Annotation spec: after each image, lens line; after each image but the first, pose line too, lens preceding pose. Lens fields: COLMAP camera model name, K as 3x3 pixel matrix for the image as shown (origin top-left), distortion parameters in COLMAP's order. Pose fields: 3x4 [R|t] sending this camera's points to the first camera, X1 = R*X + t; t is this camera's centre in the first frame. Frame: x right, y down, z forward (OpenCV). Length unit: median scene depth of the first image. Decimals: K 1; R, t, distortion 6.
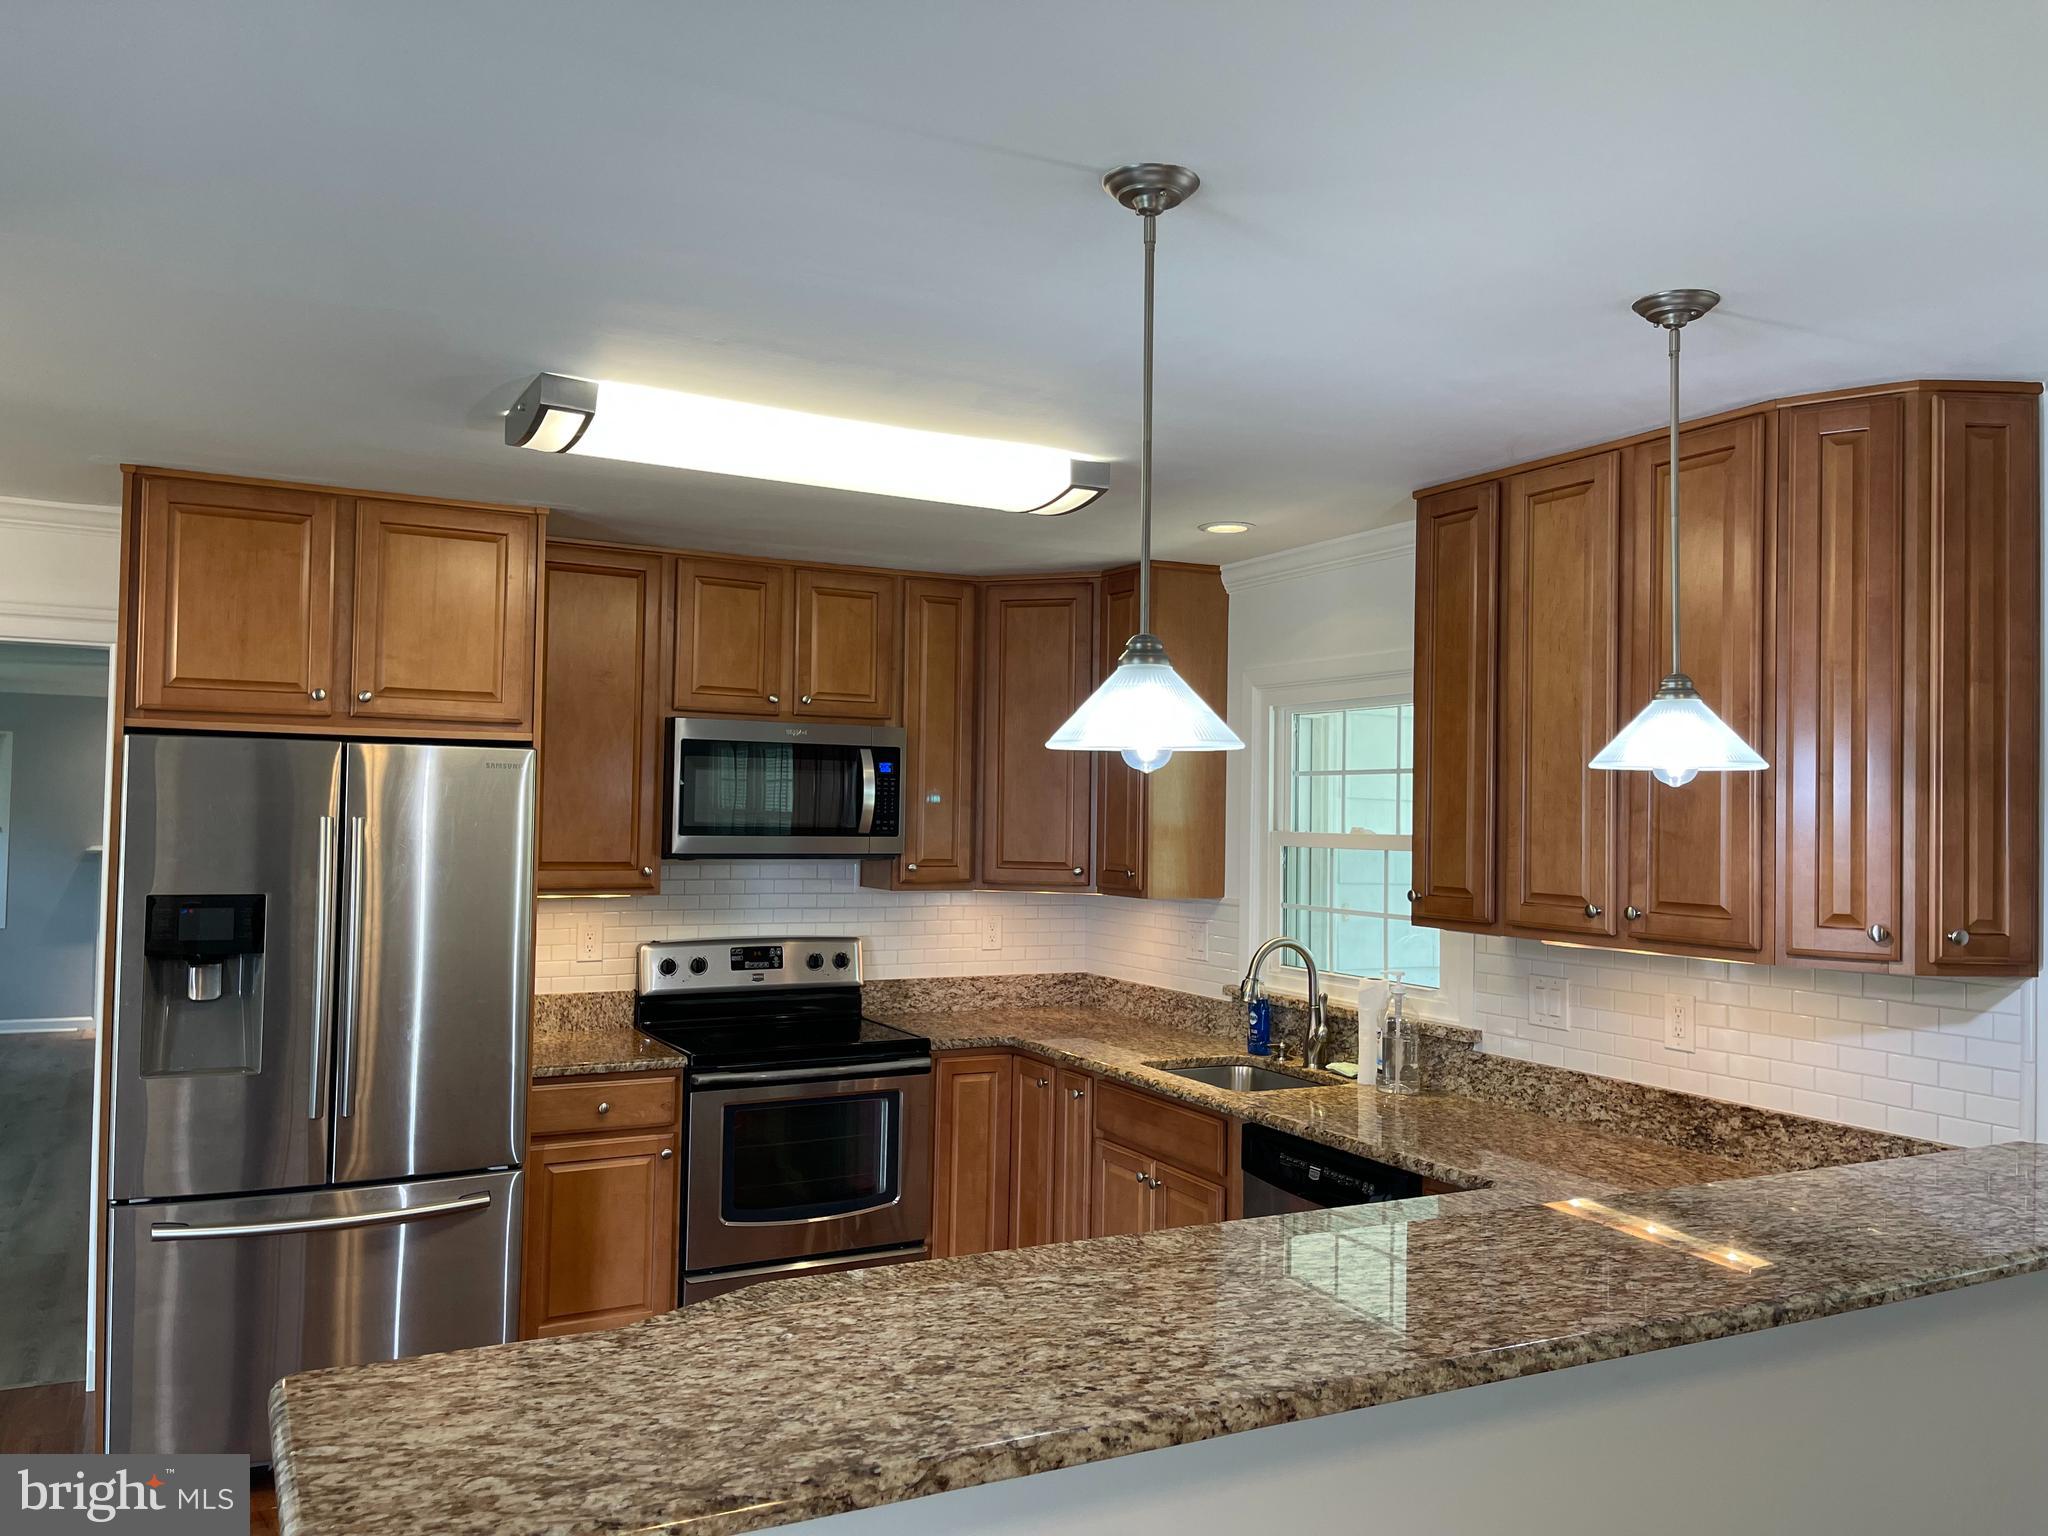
lens RADIAL K [[1513.5, 0, 1033.2], [0, 1513.5, 768.9], [0, 0, 1]] dist [0.095177, -0.164810]
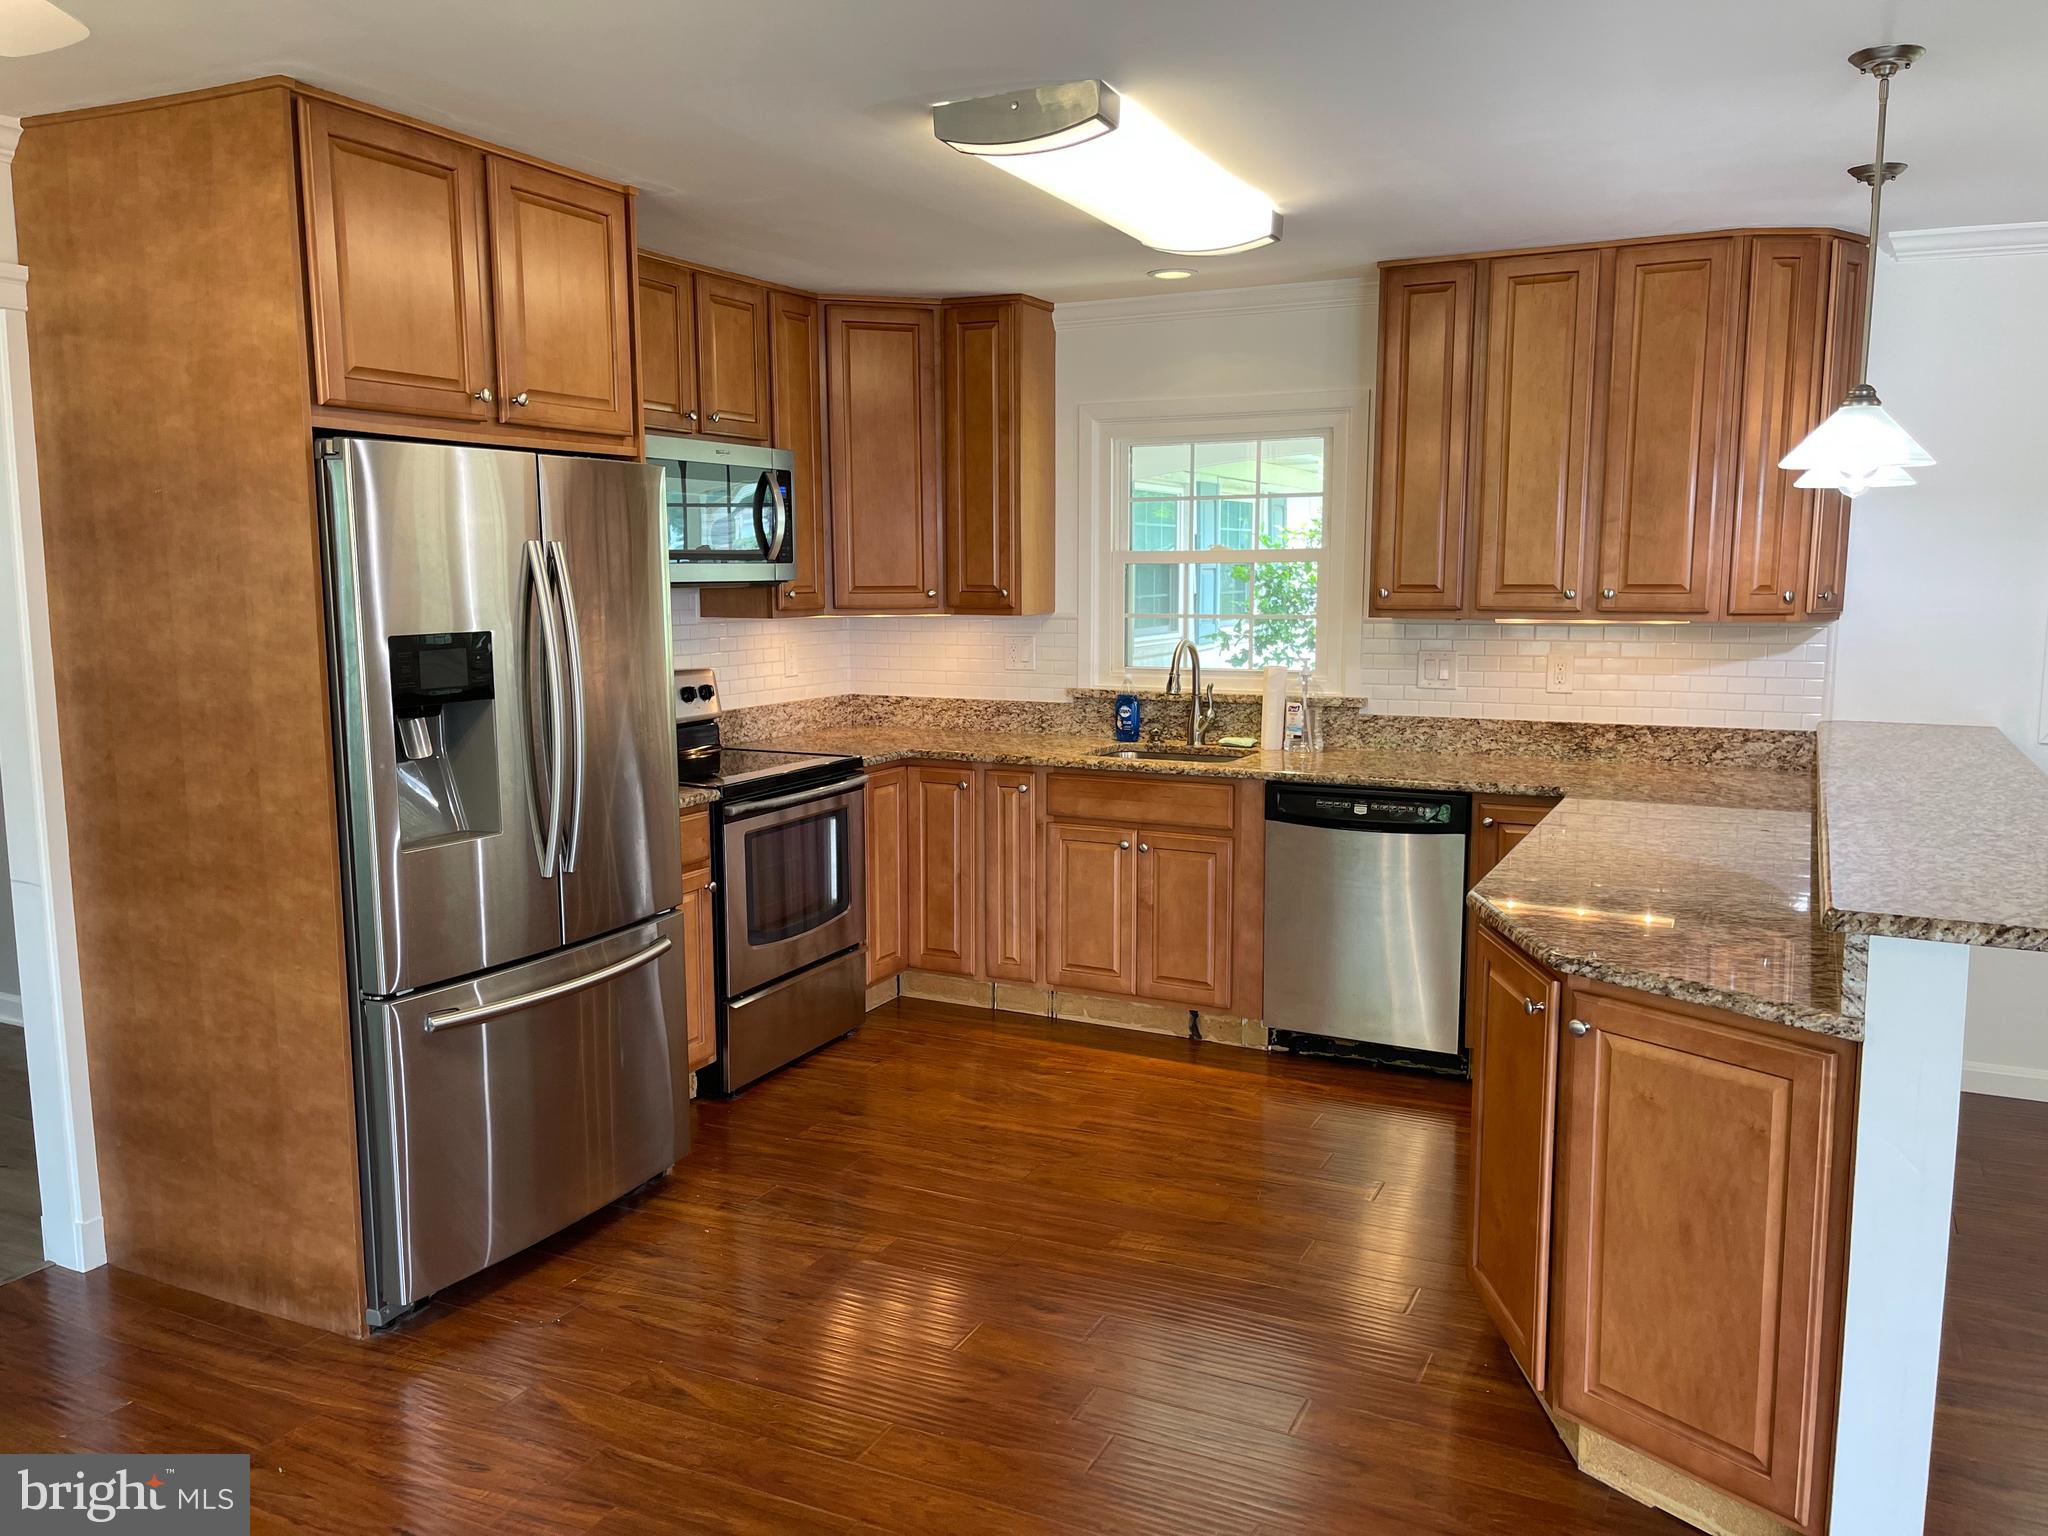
lens RADIAL K [[1548.9, 0, 1011.6], [0, 1548.9, 761.0], [0, 0, 1]] dist [0.057523, -0.064426]
pose [[0.818419, -0.092151, 0.567184, -0.644015], [-0.000552, 0.986931, 0.161143, 0.010473], [-0.574621, -0.132196, 0.807672, 0.090545]]
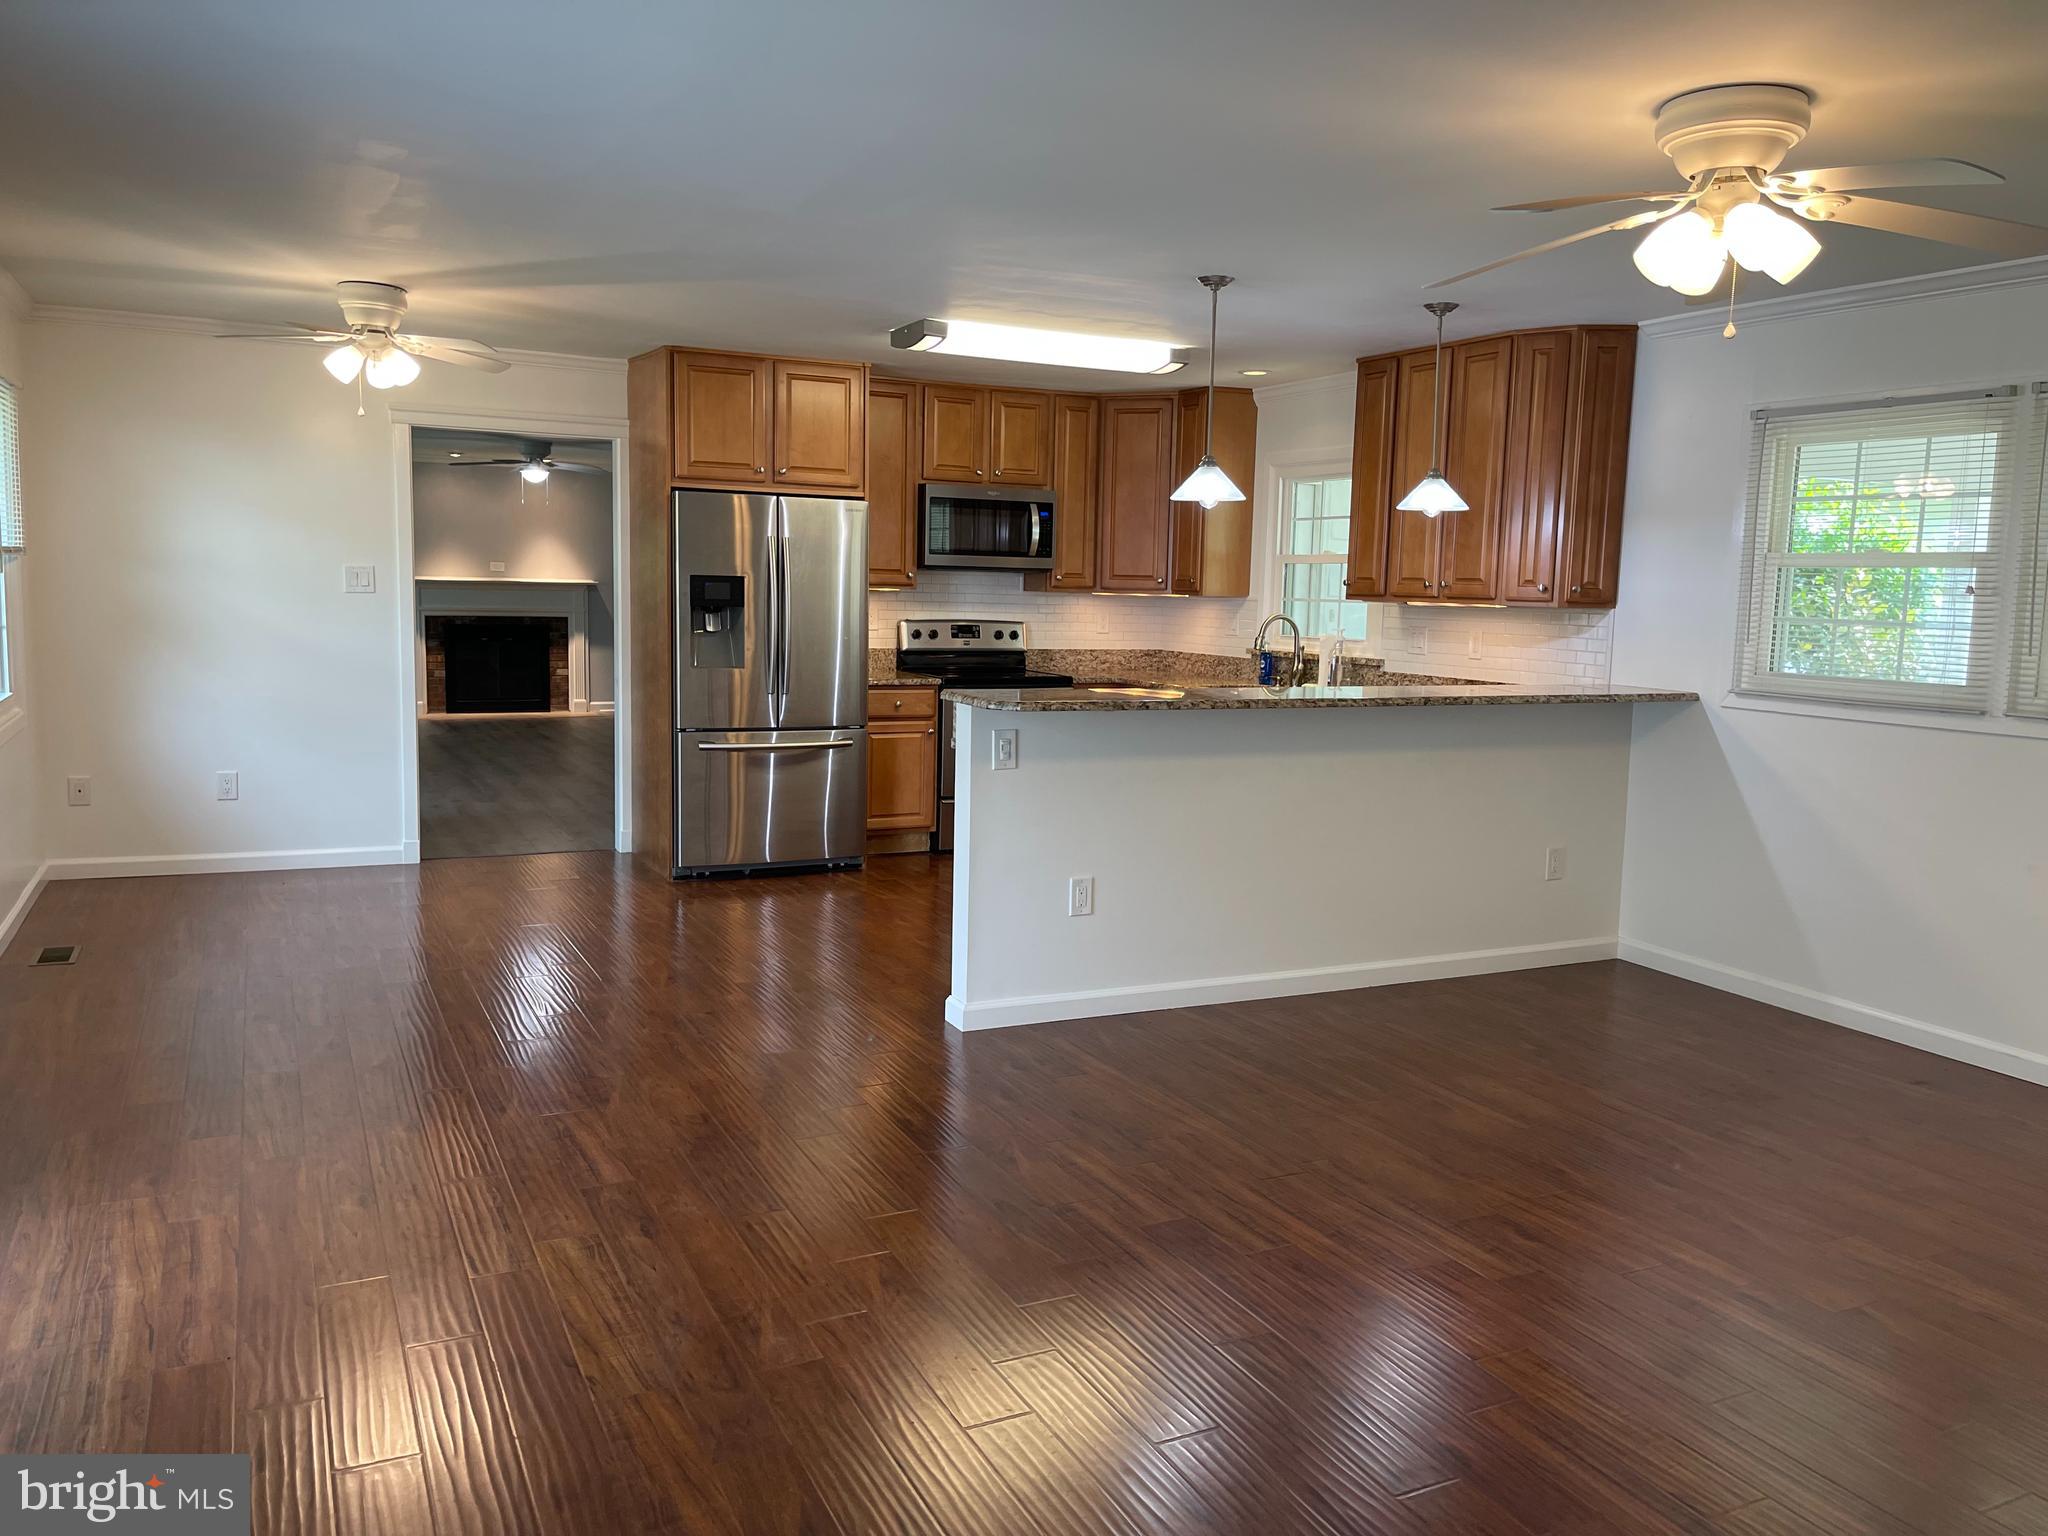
lens RADIAL K [[1513.5, 0, 1033.2], [0, 1513.5, 768.9], [0, 0, 1]] dist [0.095177, -0.164810]
pose [[0.999498, 0.011119, -0.029674, -0.066442], [-0.006428, 0.988093, 0.153723, 0.020607], [0.031030, -0.153455, 0.987668, -0.768023]]
